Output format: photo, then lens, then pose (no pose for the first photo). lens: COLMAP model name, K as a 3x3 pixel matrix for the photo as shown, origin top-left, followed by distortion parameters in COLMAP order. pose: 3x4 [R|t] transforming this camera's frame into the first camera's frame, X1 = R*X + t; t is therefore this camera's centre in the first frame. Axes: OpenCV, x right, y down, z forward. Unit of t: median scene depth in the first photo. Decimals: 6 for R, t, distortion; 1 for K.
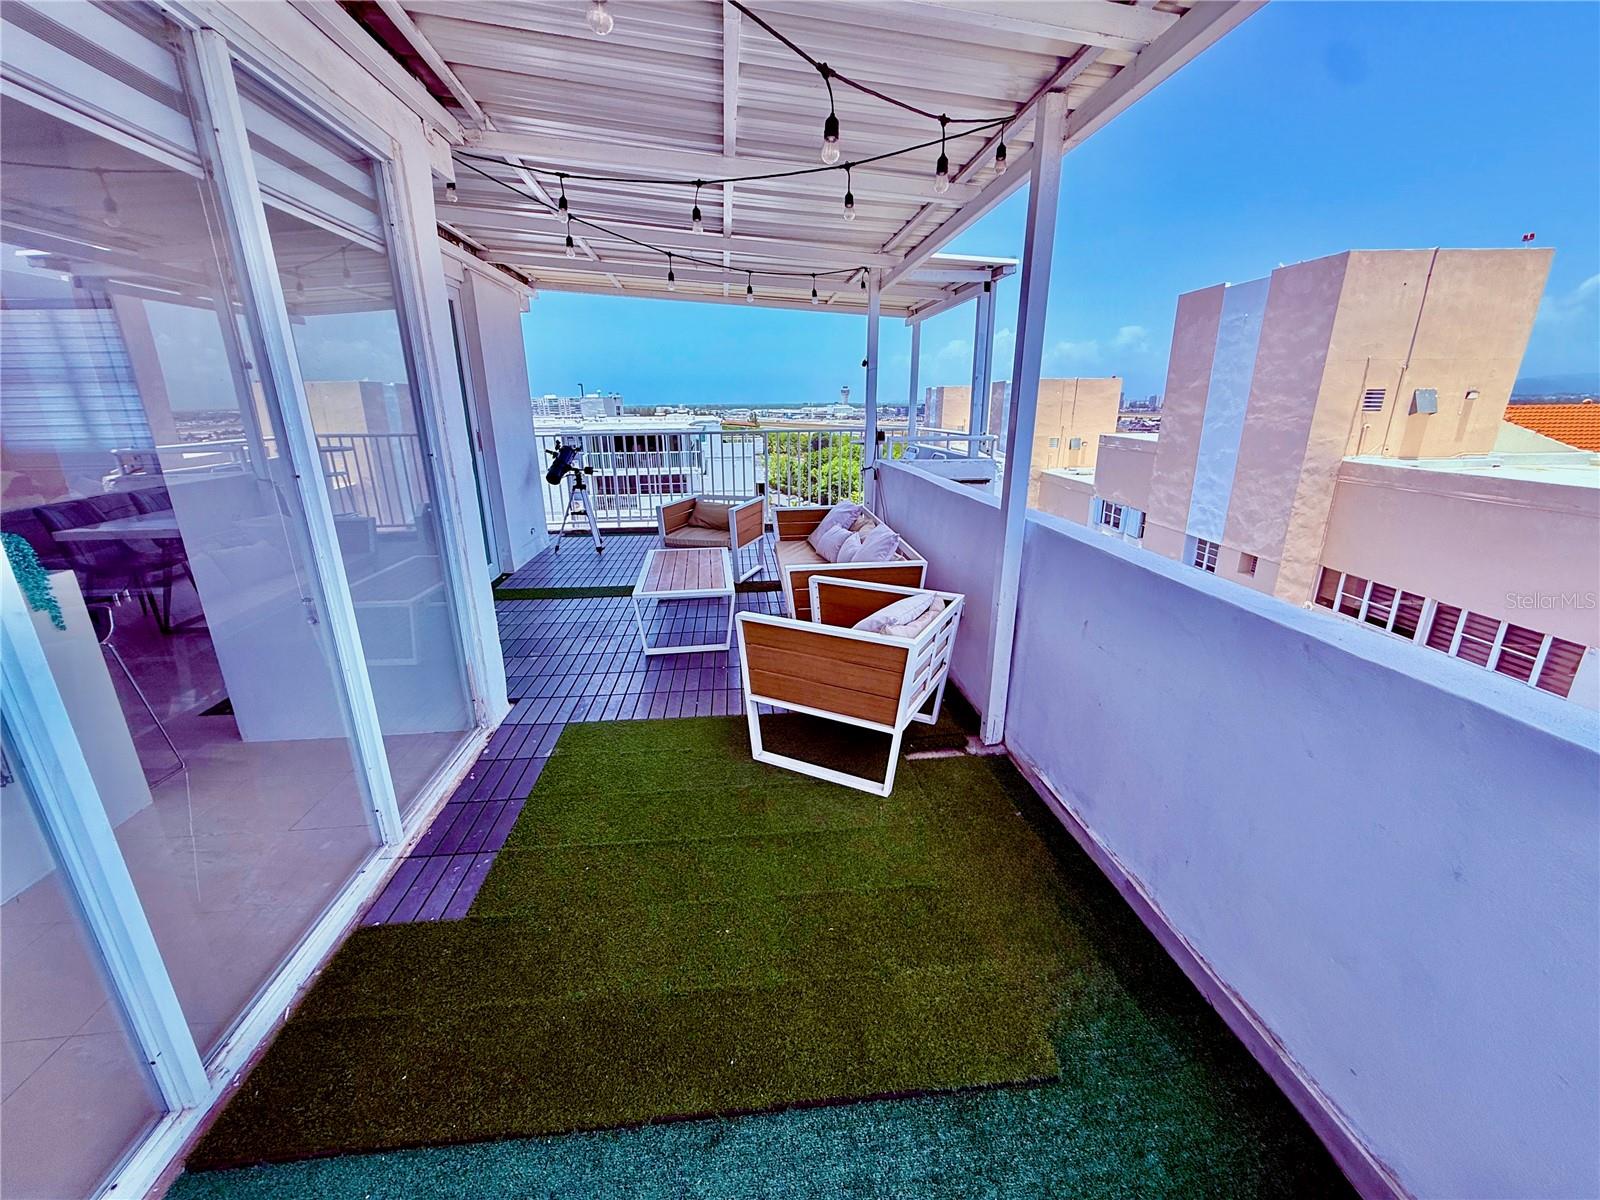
lens RADIAL K [[638.0, 0, 800.0], [0, 638.0, 600.0], [0, 0, 1]] dist [0.000661, 0.000199]
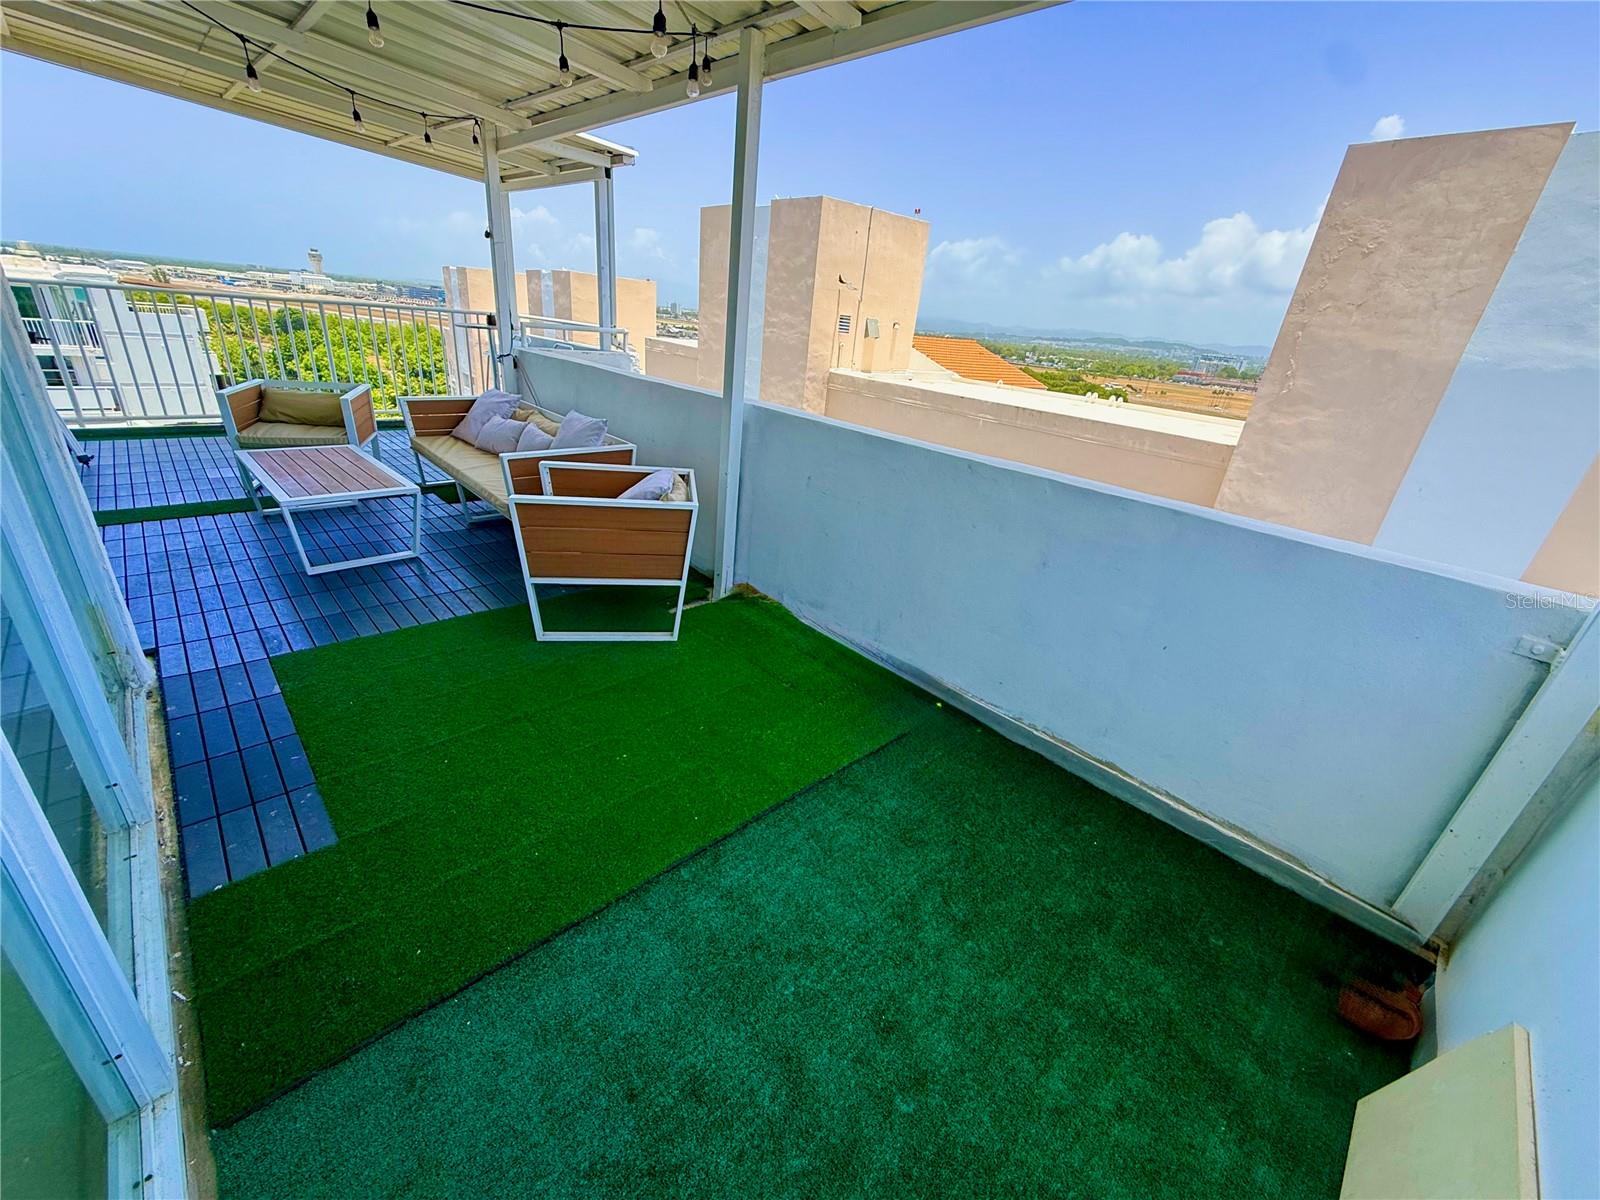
lens RADIAL K [[638.0, 0, 800.0], [0, 638.0, 600.0], [0, 0, 1]] dist [0.000661, 0.000199]
pose [[0.780850, -0.176785, 0.599183, -0.056694], [0.089562, 0.980896, 0.172690, 0.007299], [-0.618266, -0.081181, 0.781766, -0.009659]]
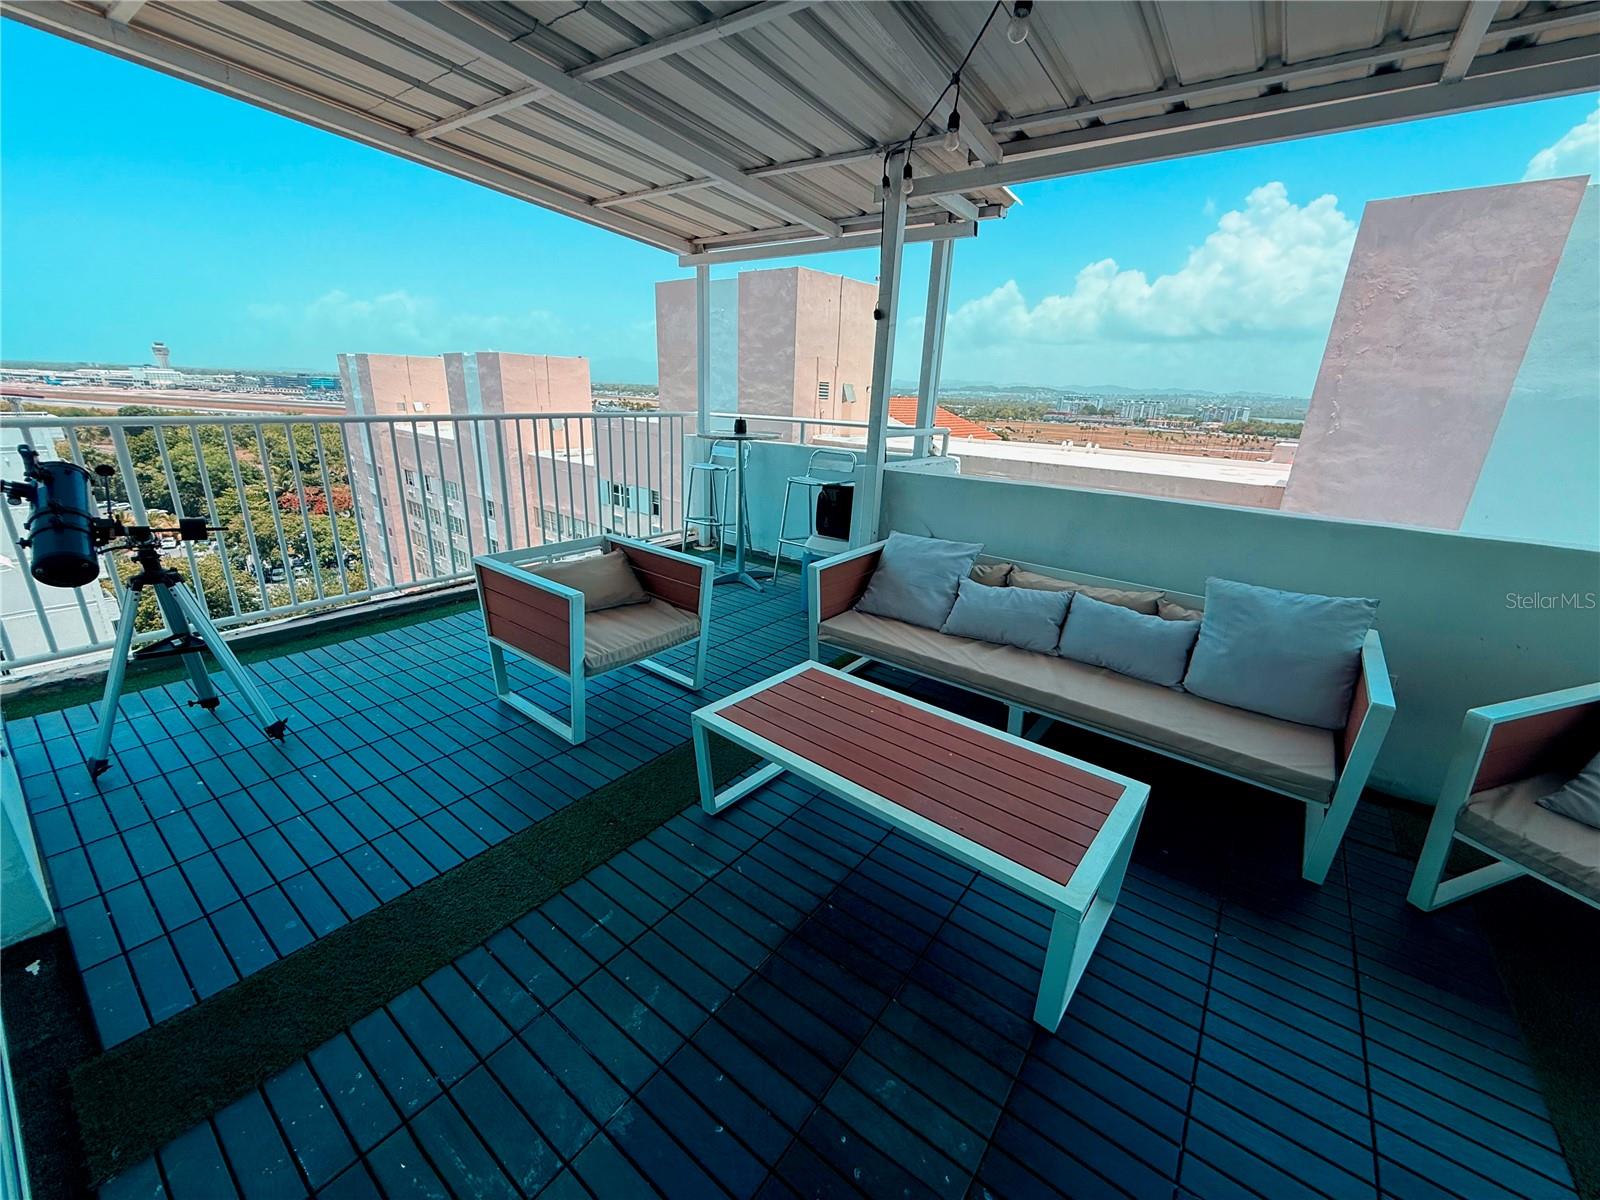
lens RADIAL K [[638.0, 0, 800.0], [0, 638.0, 600.0], [0, 0, 1]] dist [0.000661, 0.000199]
pose [[0.673774, -0.200099, 0.711329, -0.130430], [0.178232, 0.978224, 0.106355, -0.050616], [-0.717121, 0.055122, 0.694766, 0.181377]]
